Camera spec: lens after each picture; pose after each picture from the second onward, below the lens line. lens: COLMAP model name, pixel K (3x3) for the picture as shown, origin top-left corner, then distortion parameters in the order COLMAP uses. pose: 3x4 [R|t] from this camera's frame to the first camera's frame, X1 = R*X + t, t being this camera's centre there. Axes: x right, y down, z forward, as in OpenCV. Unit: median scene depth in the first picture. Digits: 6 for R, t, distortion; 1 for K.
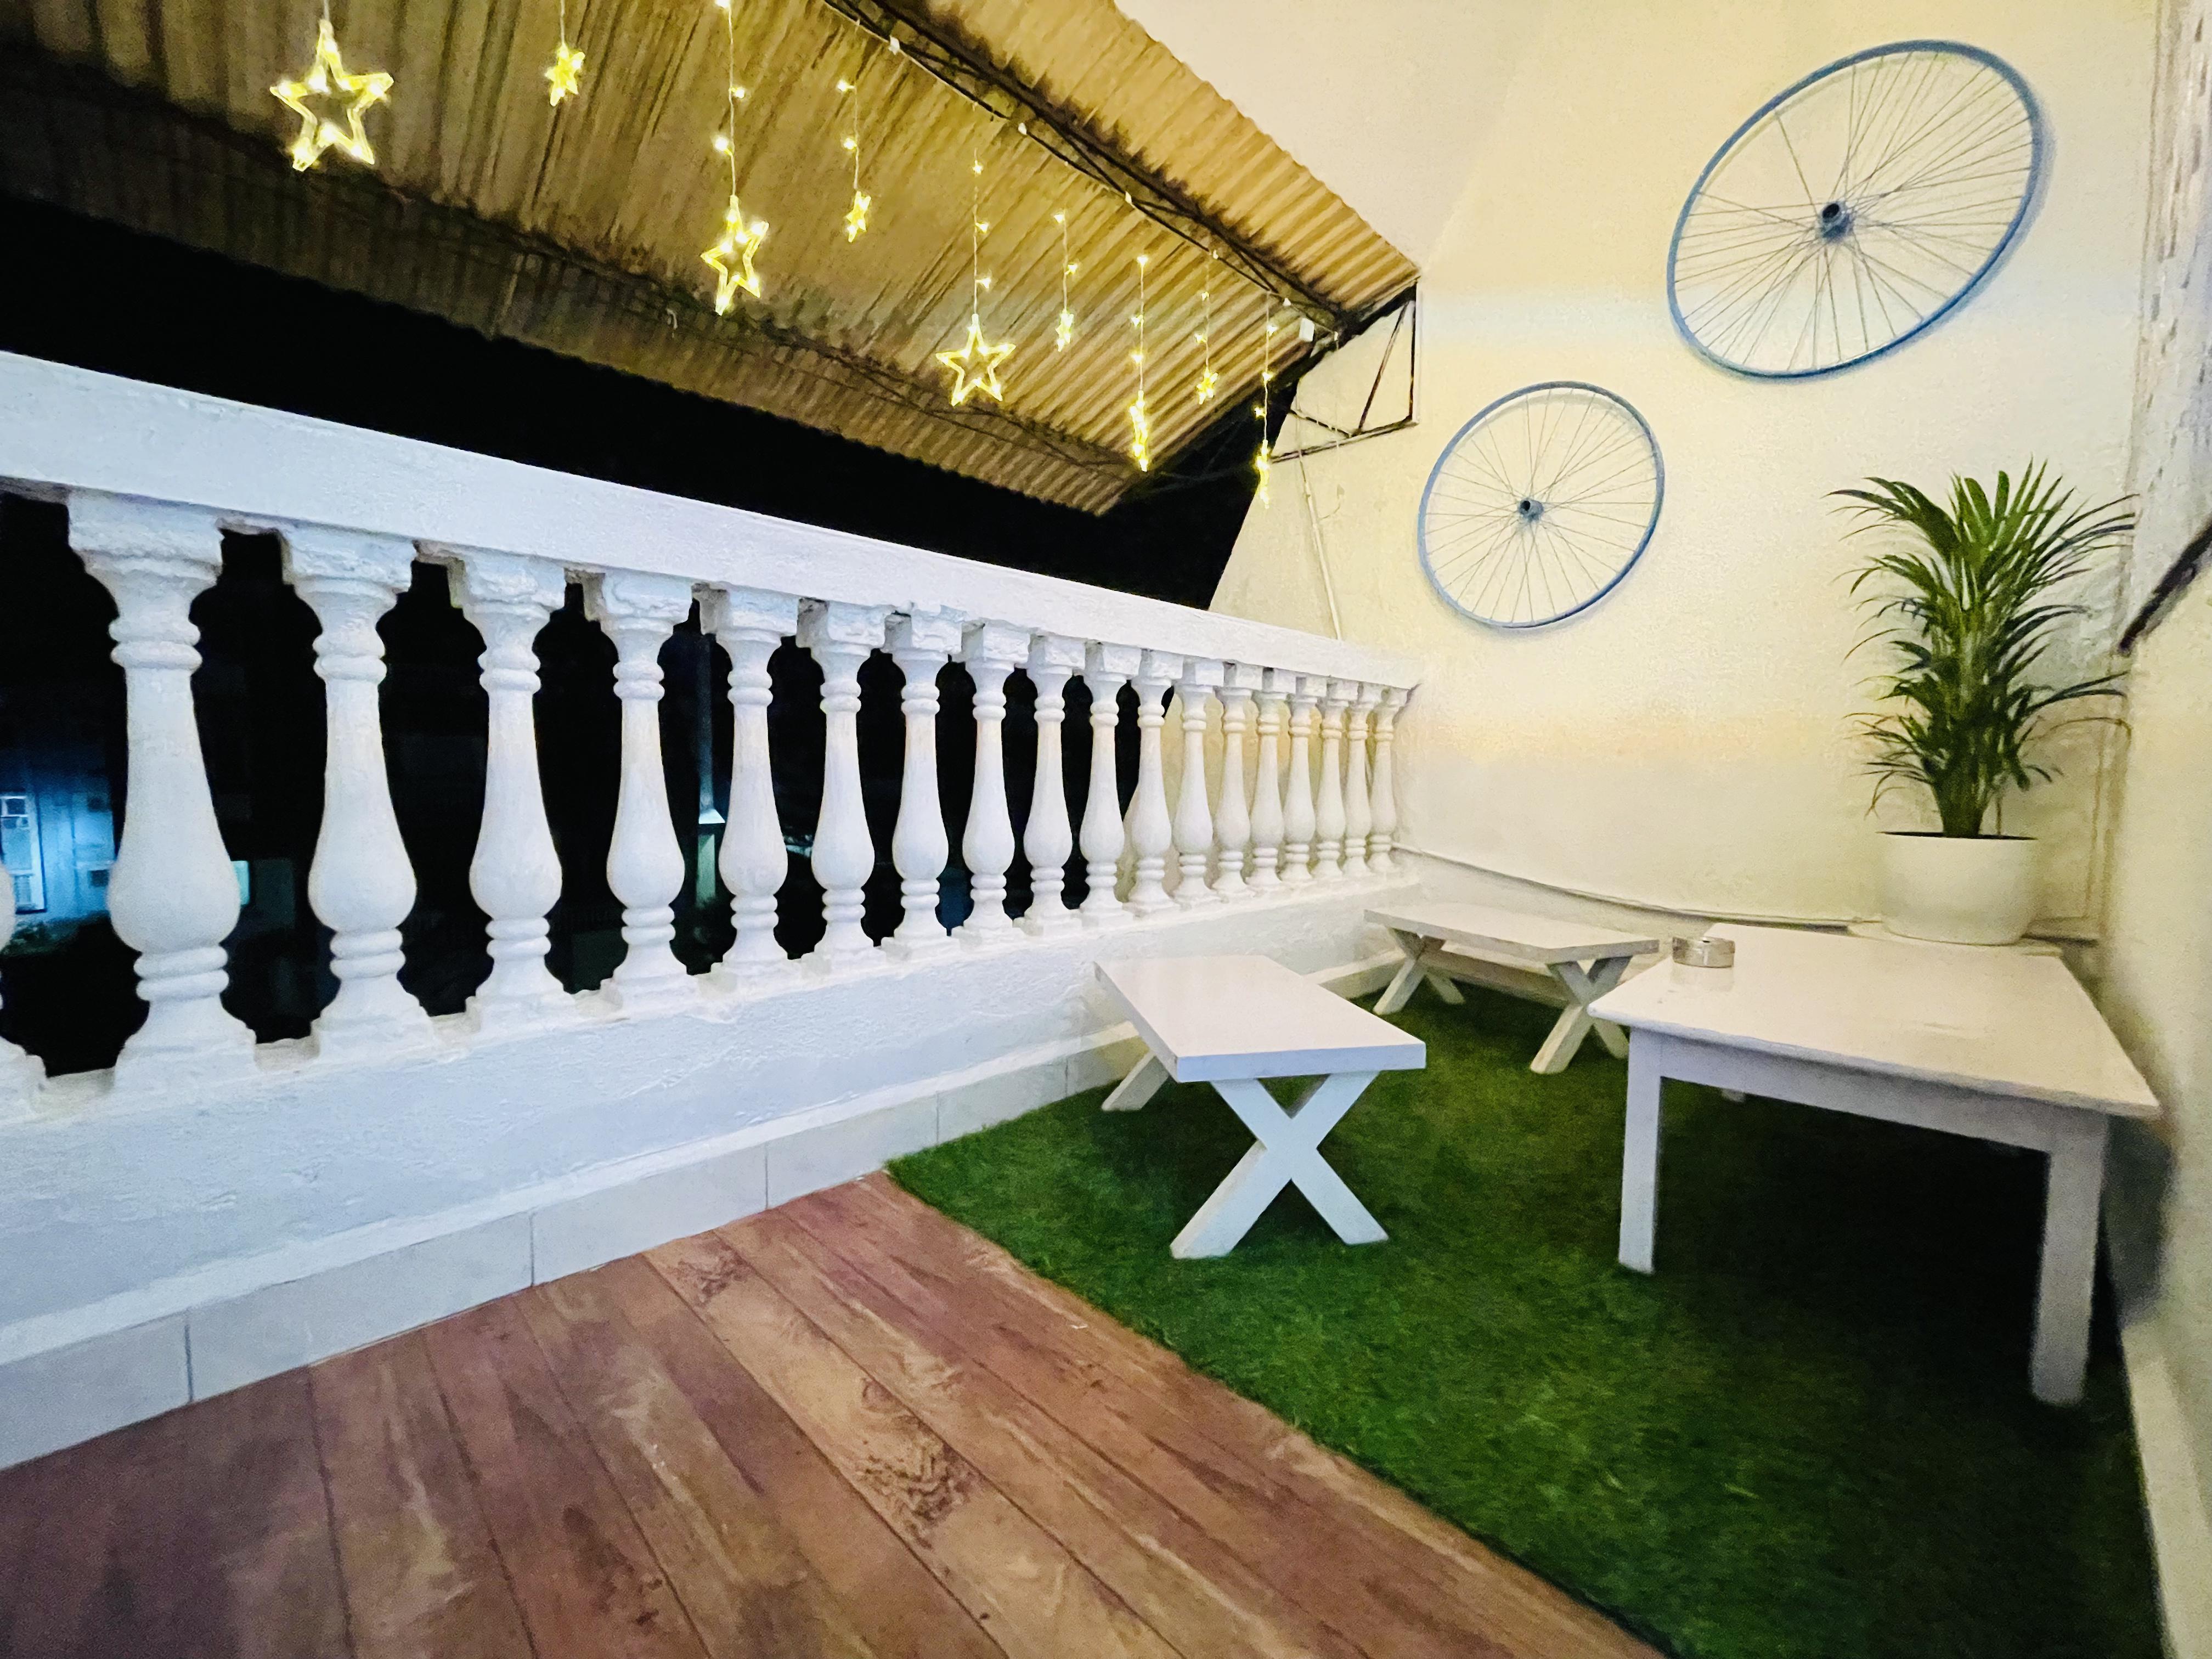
lens RADIAL K [[898.6, 0, 1106.5], [0, 898.6, 833.2], [0, 0, 1]] dist [-0.003046, -0.000027]
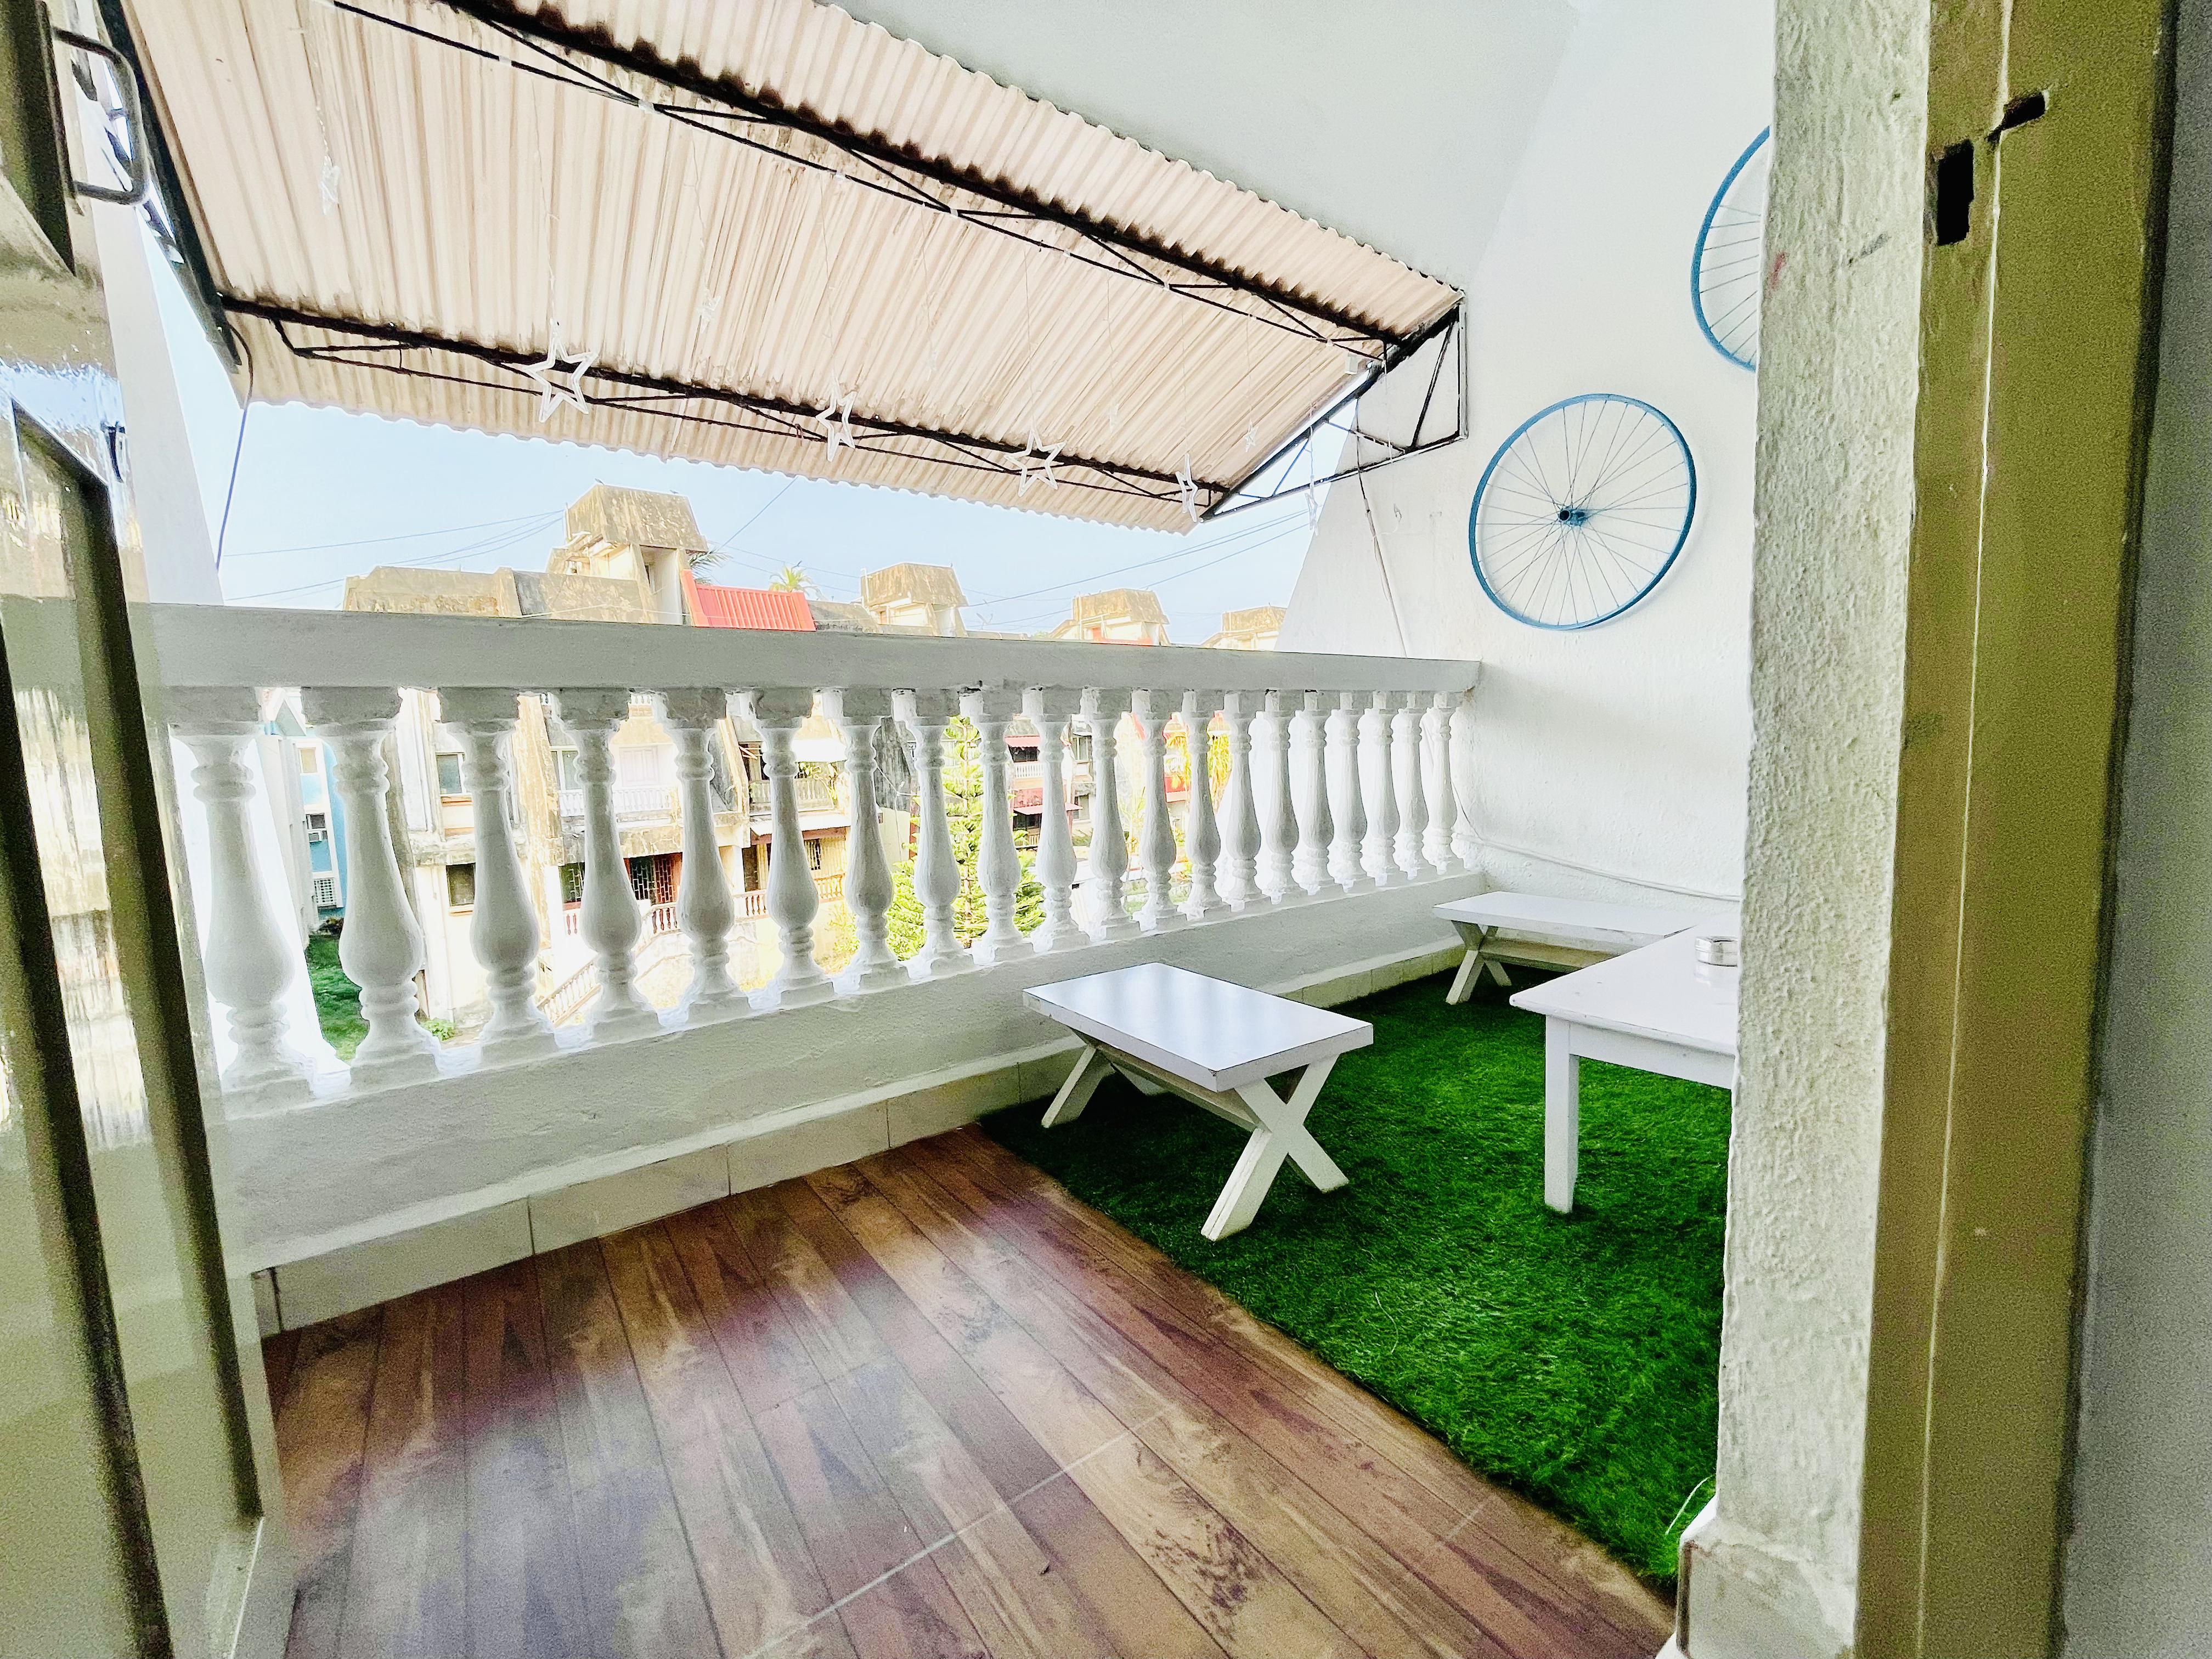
lens RADIAL K [[898.6, 0, 1107.6], [0, 898.6, 831.8], [0, 0, 1]] dist [-0.003046, -0.000027]
pose [[0.986922, -0.034091, -0.157552, 0.186430], [0.038388, 0.998967, 0.024310, -0.081728], [0.156561, -0.030040, 0.987211, -0.282489]]
